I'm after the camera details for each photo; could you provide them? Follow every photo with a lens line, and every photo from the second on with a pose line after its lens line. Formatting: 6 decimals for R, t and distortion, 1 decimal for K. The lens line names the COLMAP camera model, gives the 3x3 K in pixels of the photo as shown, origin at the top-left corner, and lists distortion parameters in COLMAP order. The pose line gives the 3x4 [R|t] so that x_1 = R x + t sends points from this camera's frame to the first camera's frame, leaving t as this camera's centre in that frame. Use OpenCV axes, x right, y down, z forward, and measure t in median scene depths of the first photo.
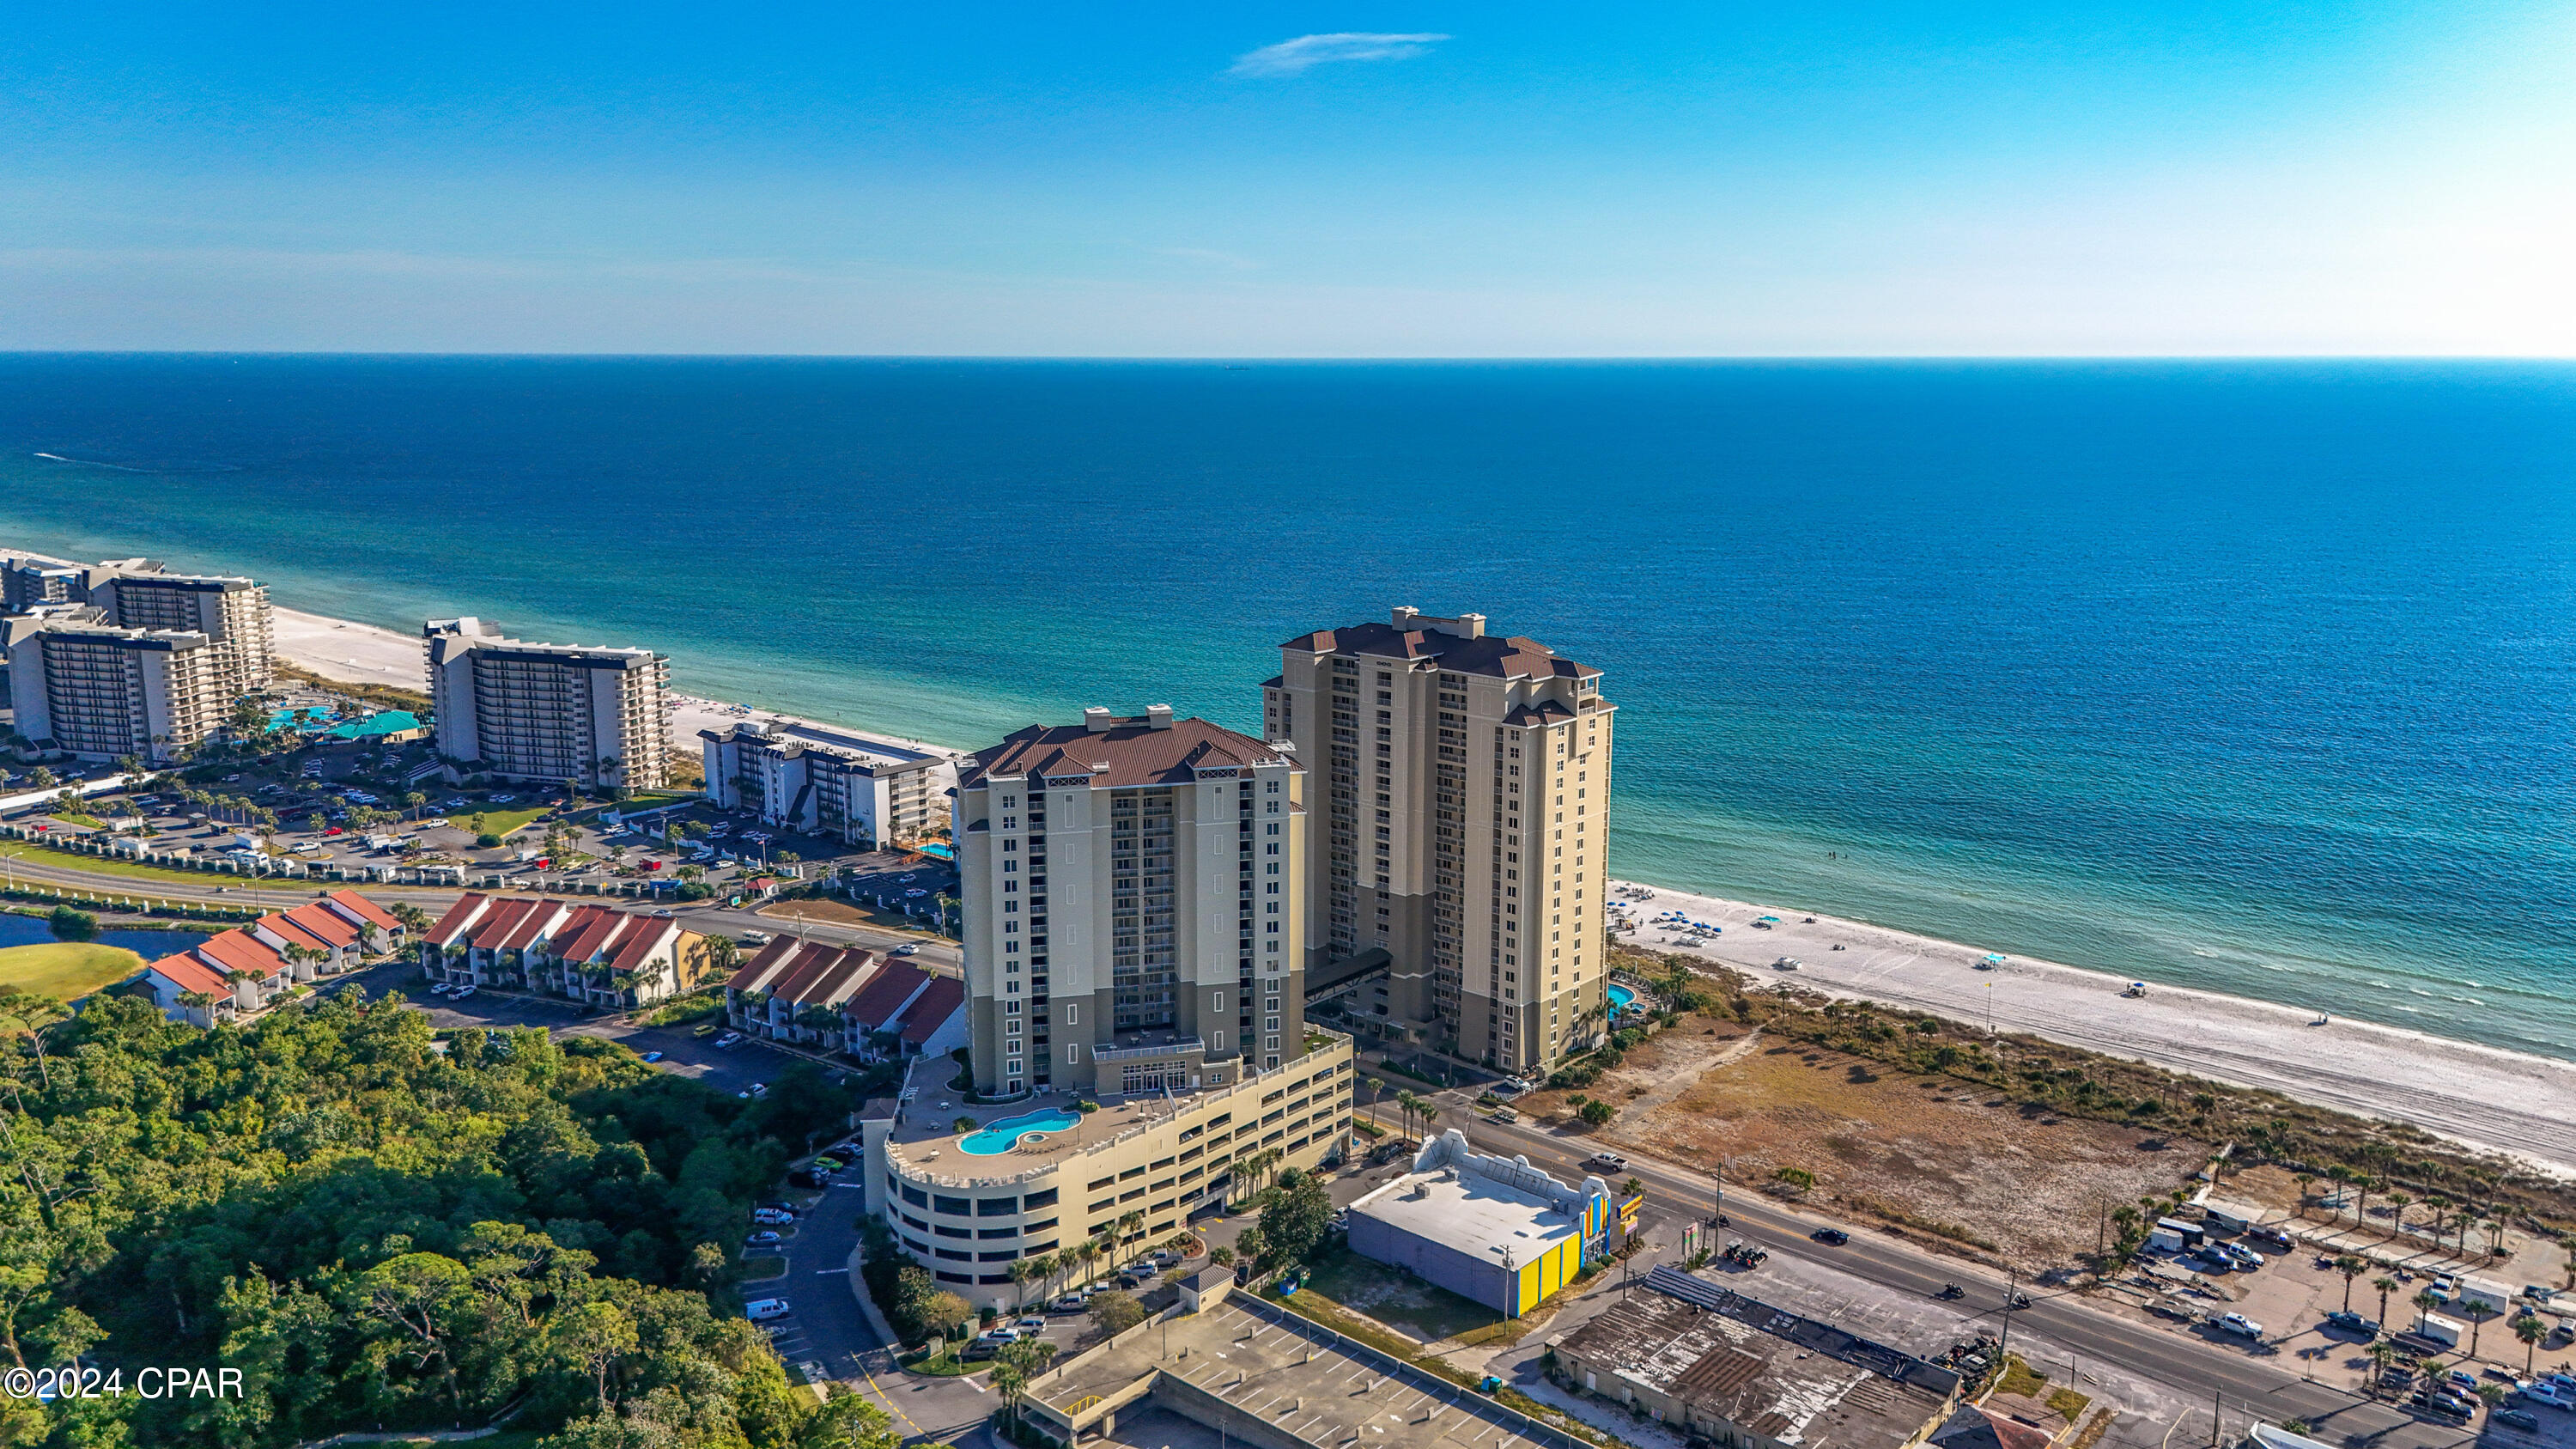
lens RADIAL K [[1898.3, 0, 1285.8], [0, 1898.3, 681.4], [0, 0, 1]] dist [0.063394, -0.054785]
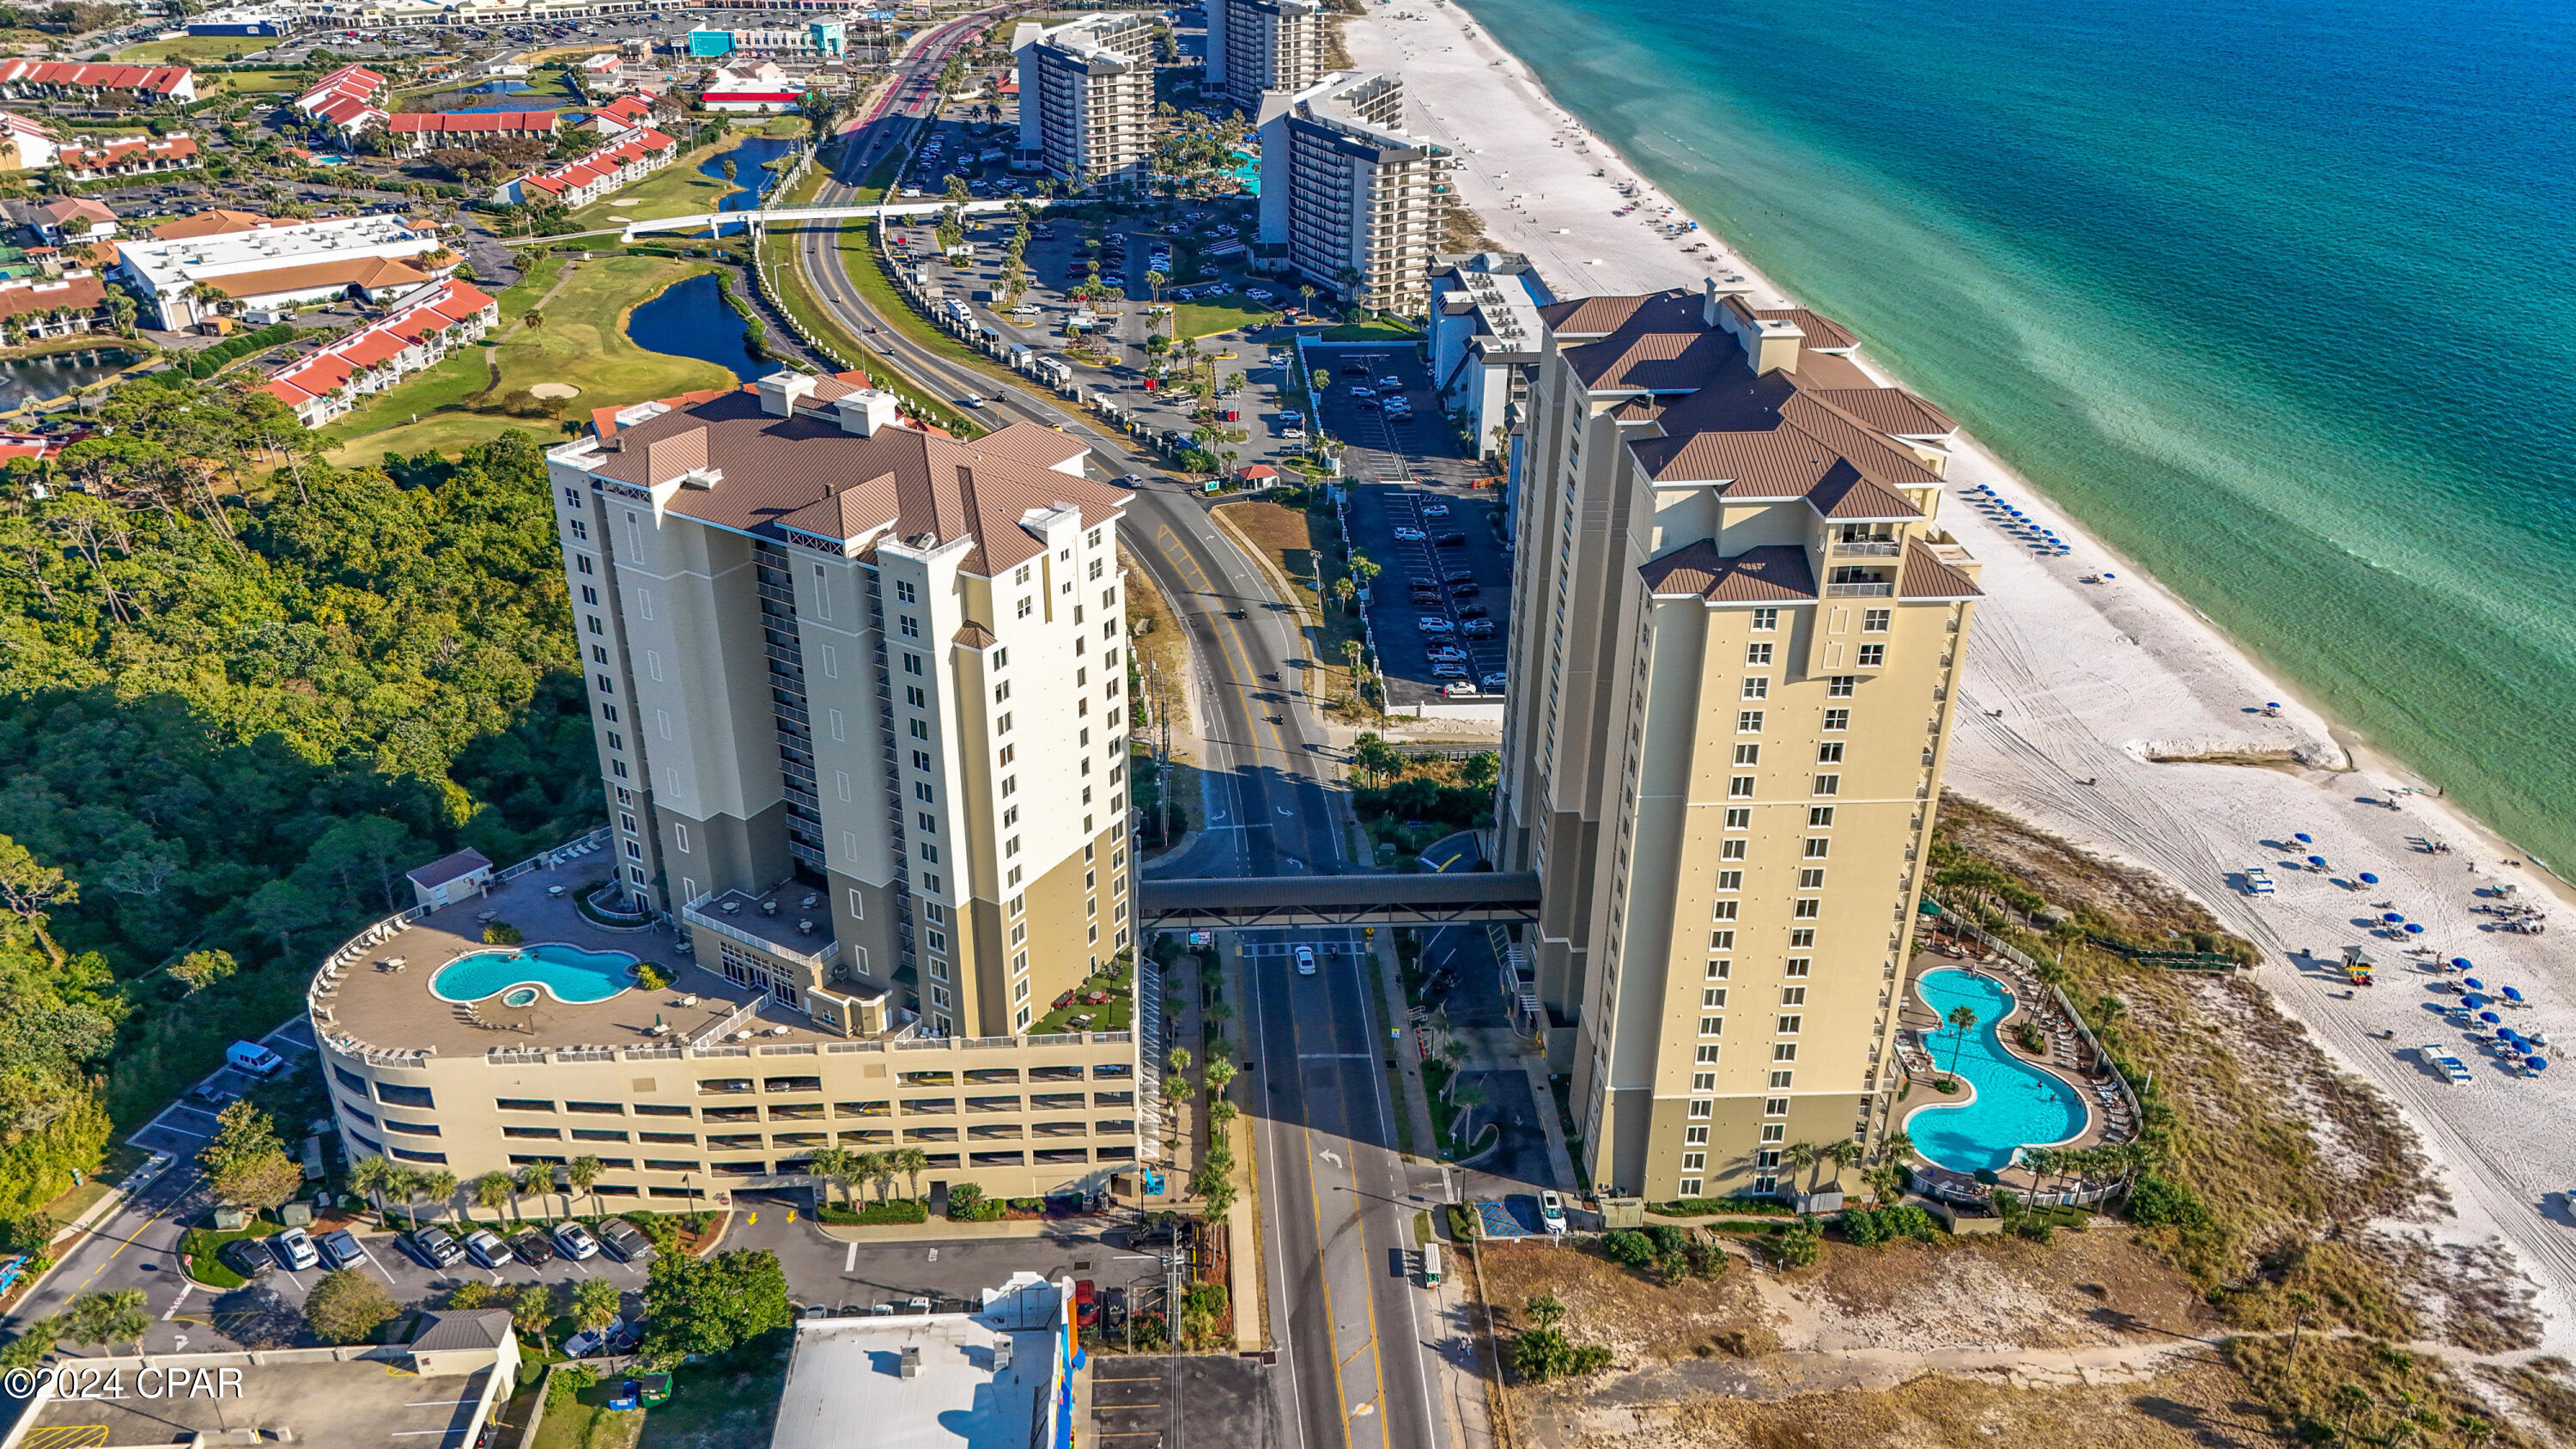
lens RADIAL K [[1898.3, 0, 1285.4], [0, 1898.3, 713.9], [0, 0, 1]] dist [0.063394, -0.054785]
pose [[0.703215, 0.327150, -0.631239, 0.392224], [-0.130194, 0.932087, 0.338029, -0.101773], [0.698955, -0.155524, 0.698050, 0.634910]]
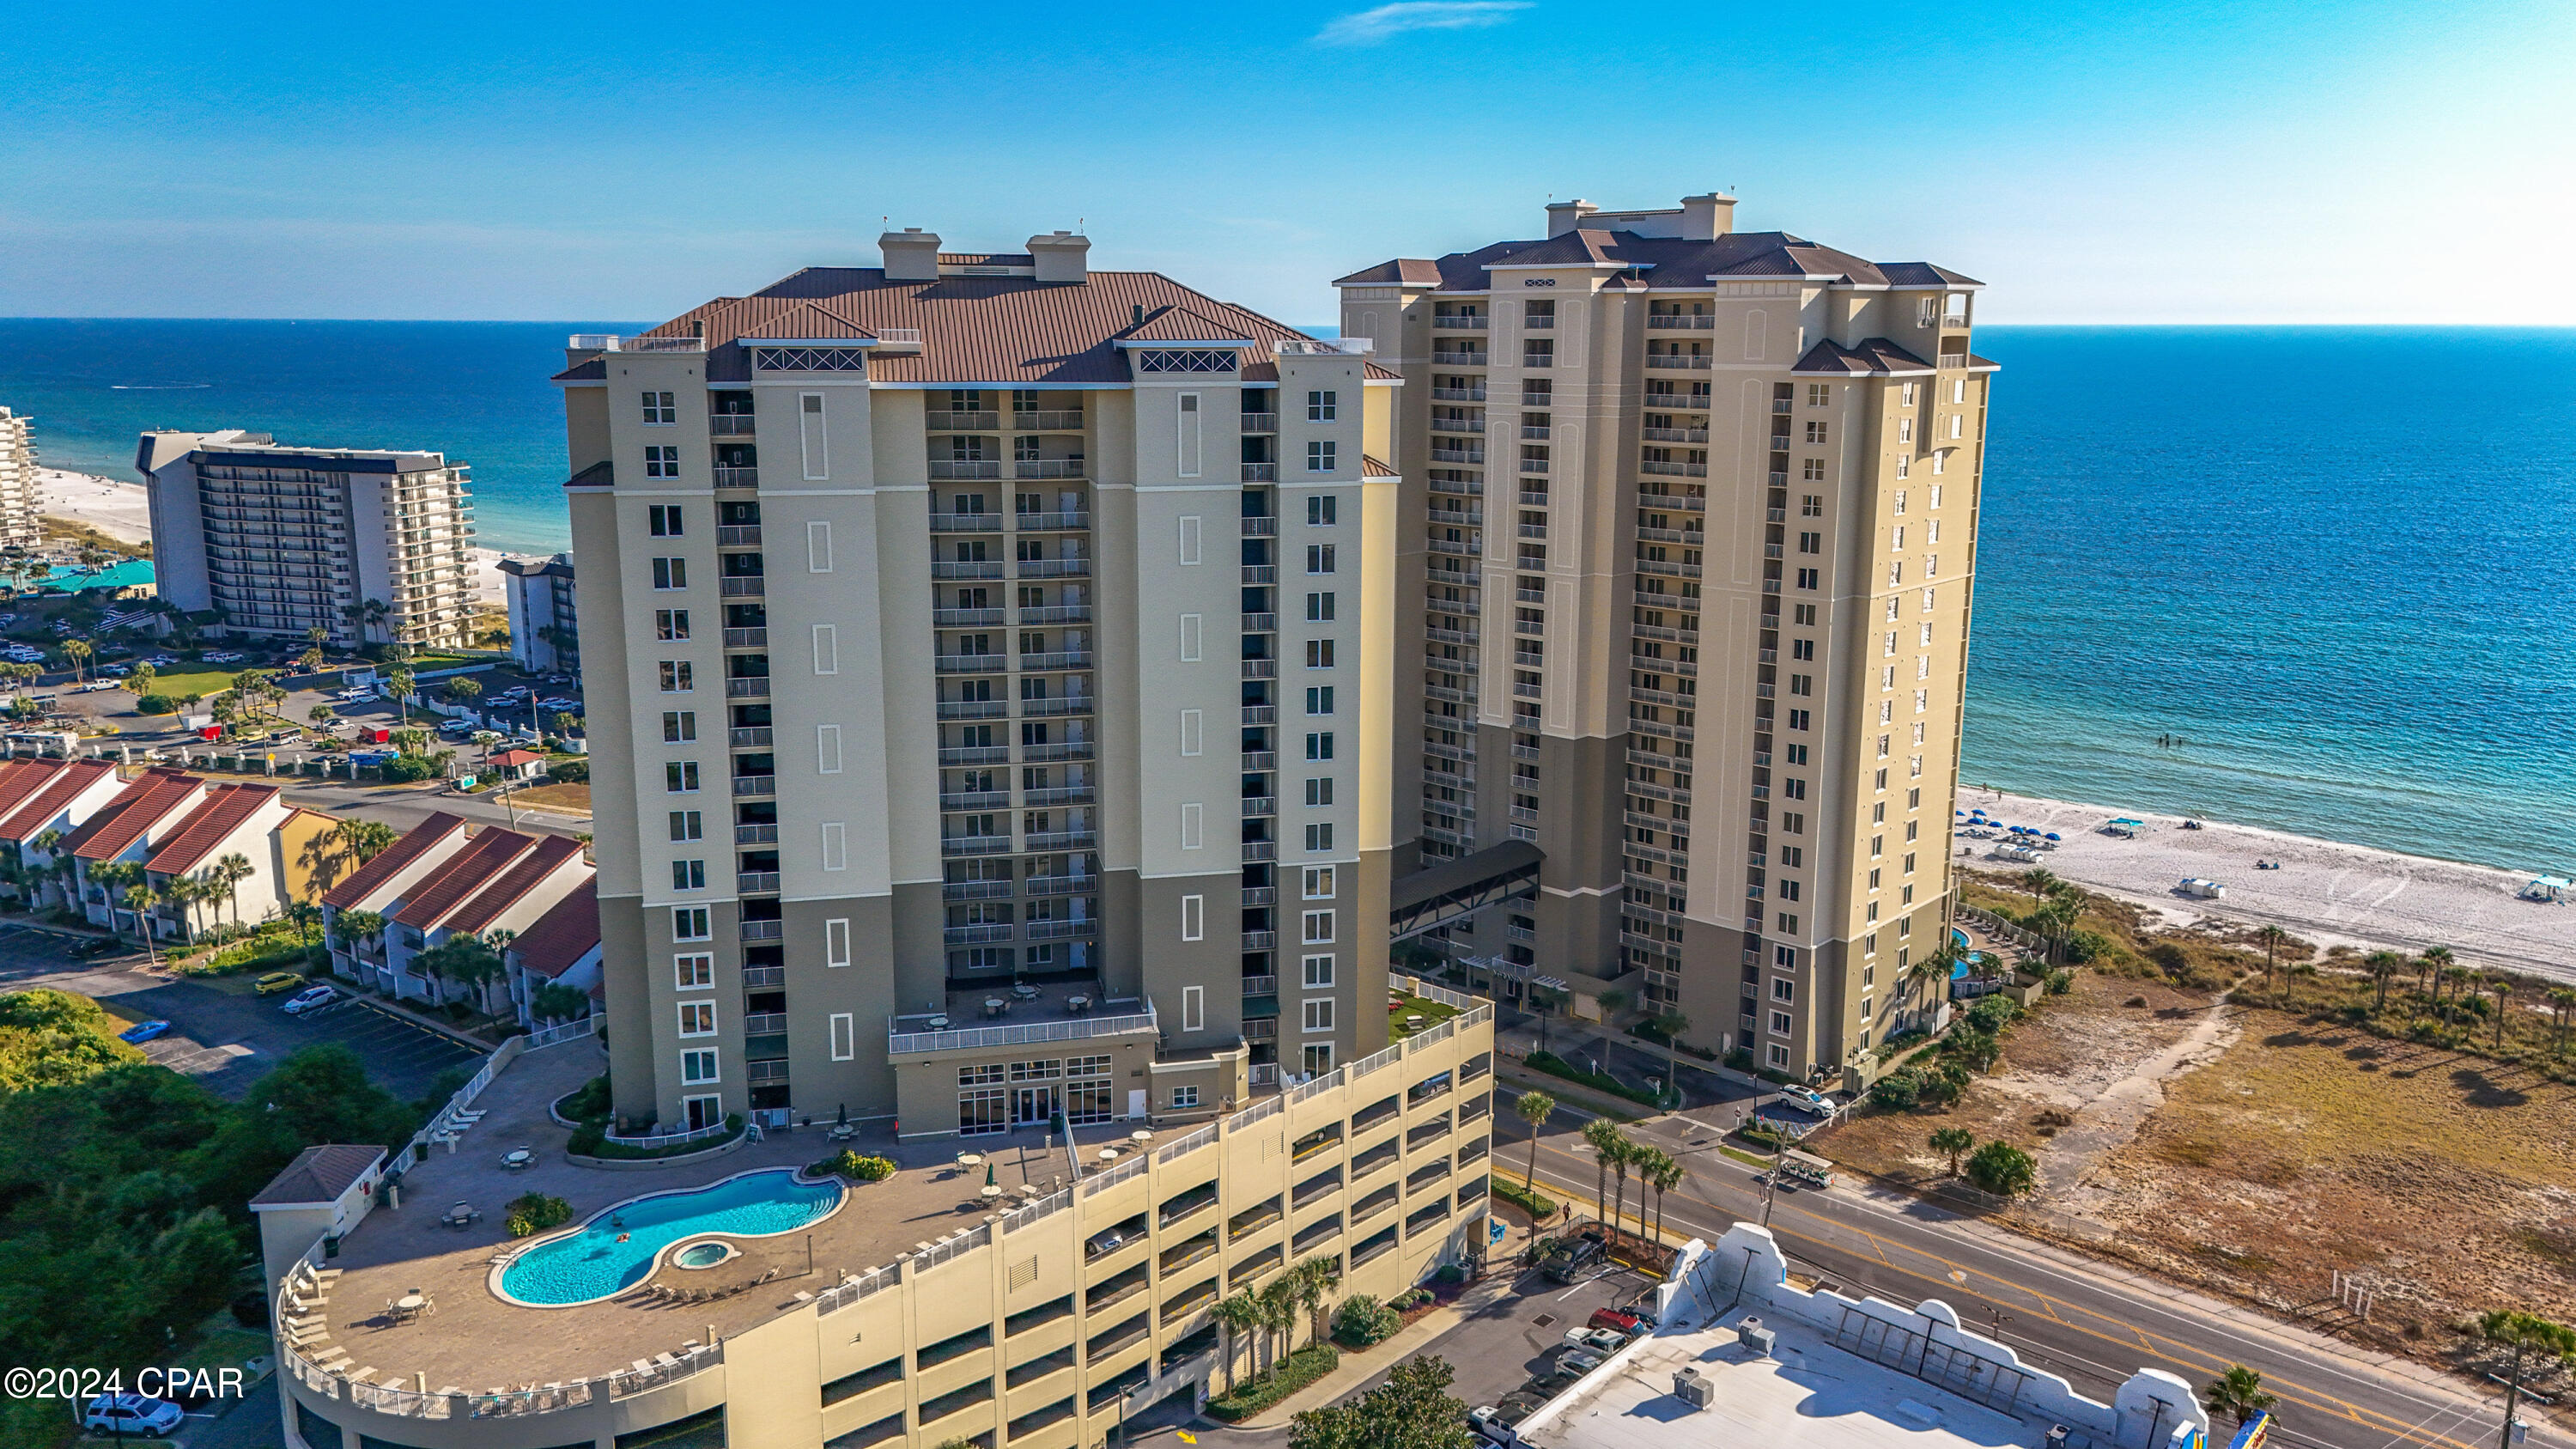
lens RADIAL K [[1898.3, 0, 1288.3], [0, 1898.3, 713.8], [0, 0, 1]] dist [0.063394, -0.054785]
pose [[0.999699, 0.005705, -0.023855, -0.003690], [-0.004945, 0.999482, 0.031814, 0.101362], [0.024024, -0.031687, 0.999209, 0.536187]]
